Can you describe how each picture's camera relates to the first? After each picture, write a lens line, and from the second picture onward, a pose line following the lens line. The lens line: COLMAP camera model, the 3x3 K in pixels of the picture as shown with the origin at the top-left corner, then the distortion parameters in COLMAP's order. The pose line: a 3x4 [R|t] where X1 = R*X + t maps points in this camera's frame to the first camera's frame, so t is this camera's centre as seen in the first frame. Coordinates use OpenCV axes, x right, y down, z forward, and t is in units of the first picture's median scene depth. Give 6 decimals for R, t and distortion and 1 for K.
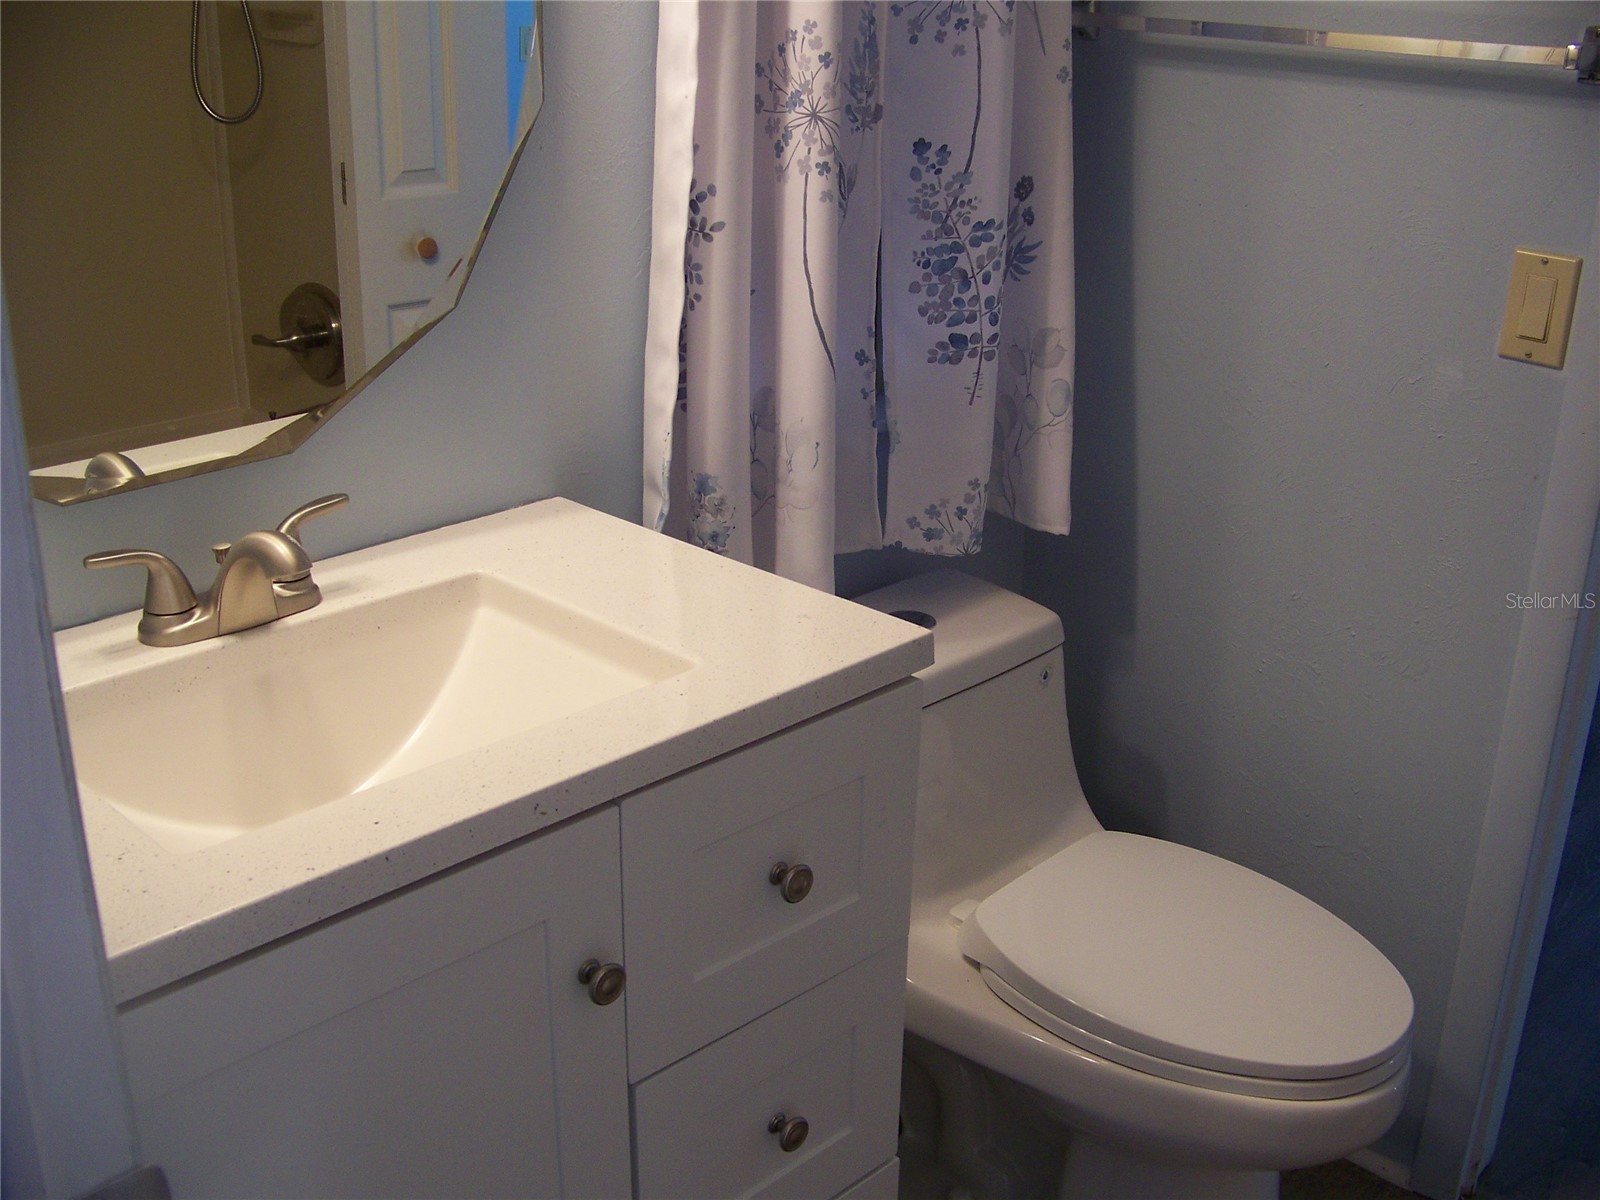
lens RADIAL K [[1708.6, 0, 799.4], [0, 1708.6, 593.6], [0, 0, 1]] dist [-0.147565, 0.000000]
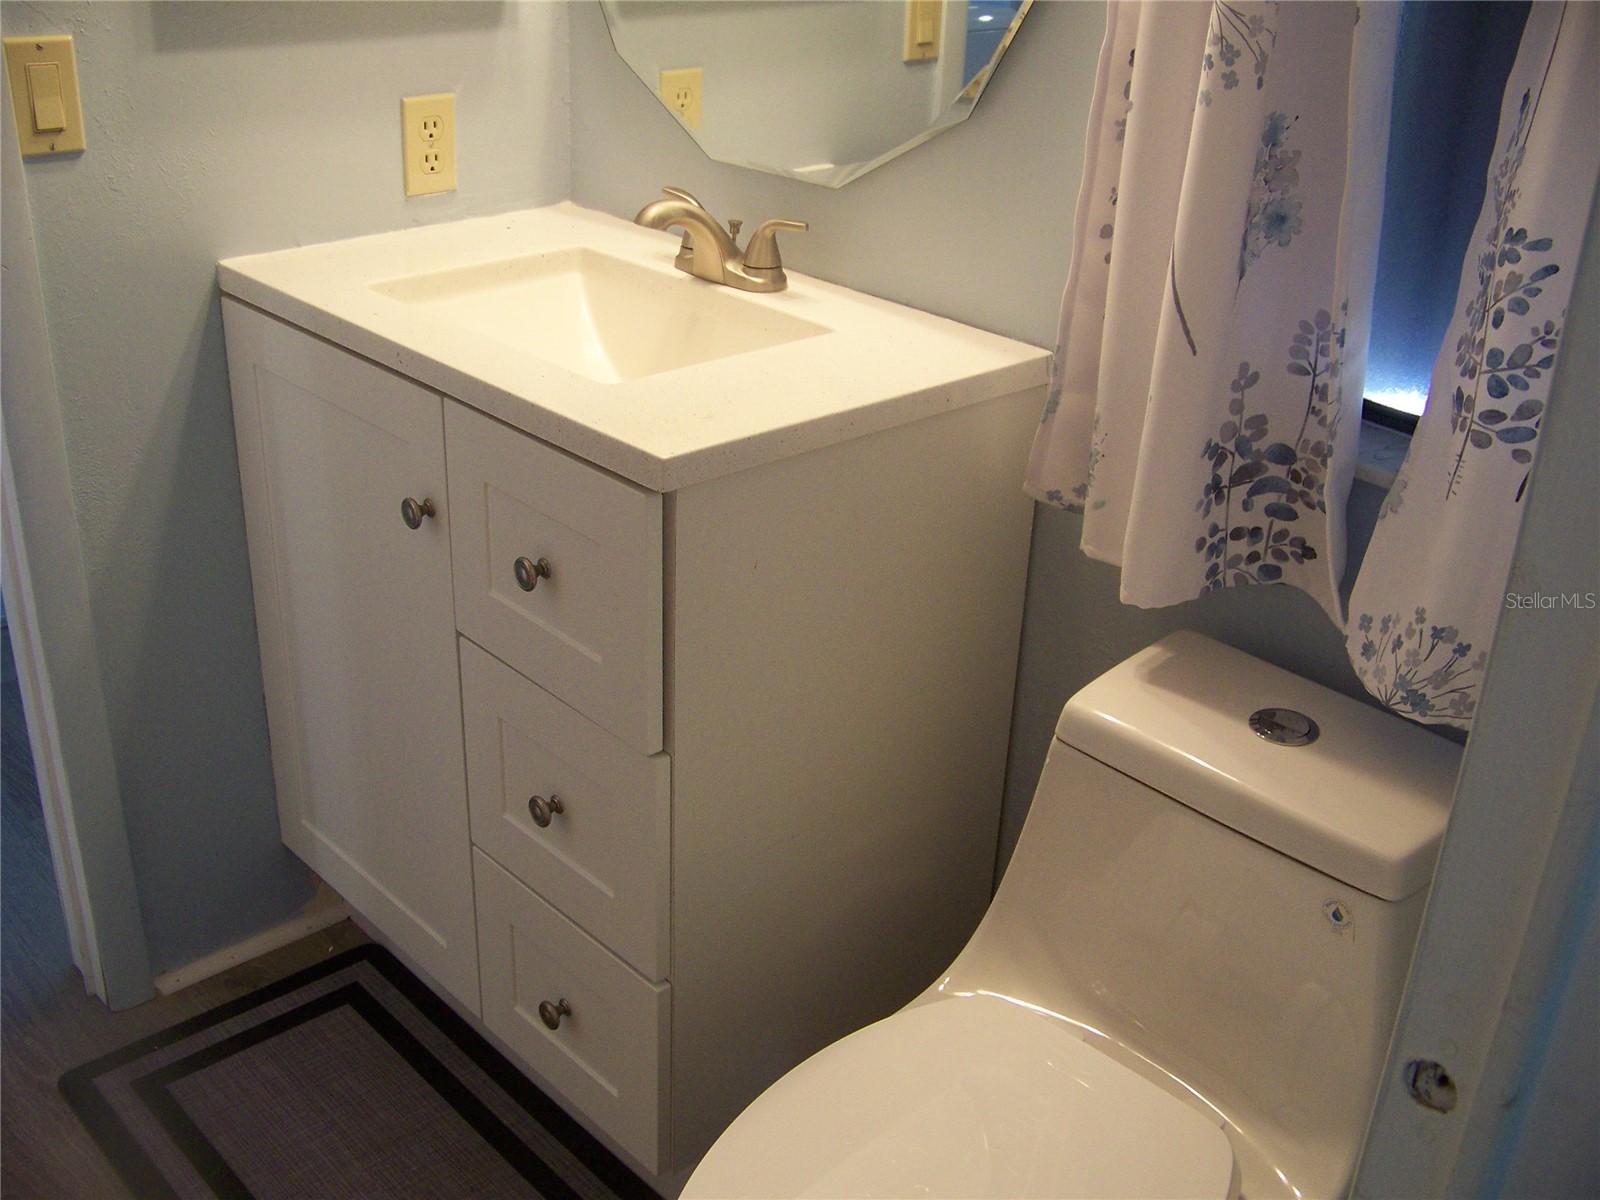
lens RADIAL K [[1708.6, 0, 798.7], [0, 1708.6, 602.1], [0, 0, 1]] dist [-0.147565, 0.000000]
pose [[-0.054512, 0.411384, -0.909831, 0.740257], [-0.387980, 0.830862, 0.398923, -0.245551], [0.920054, 0.374742, 0.114317, 0.732589]]
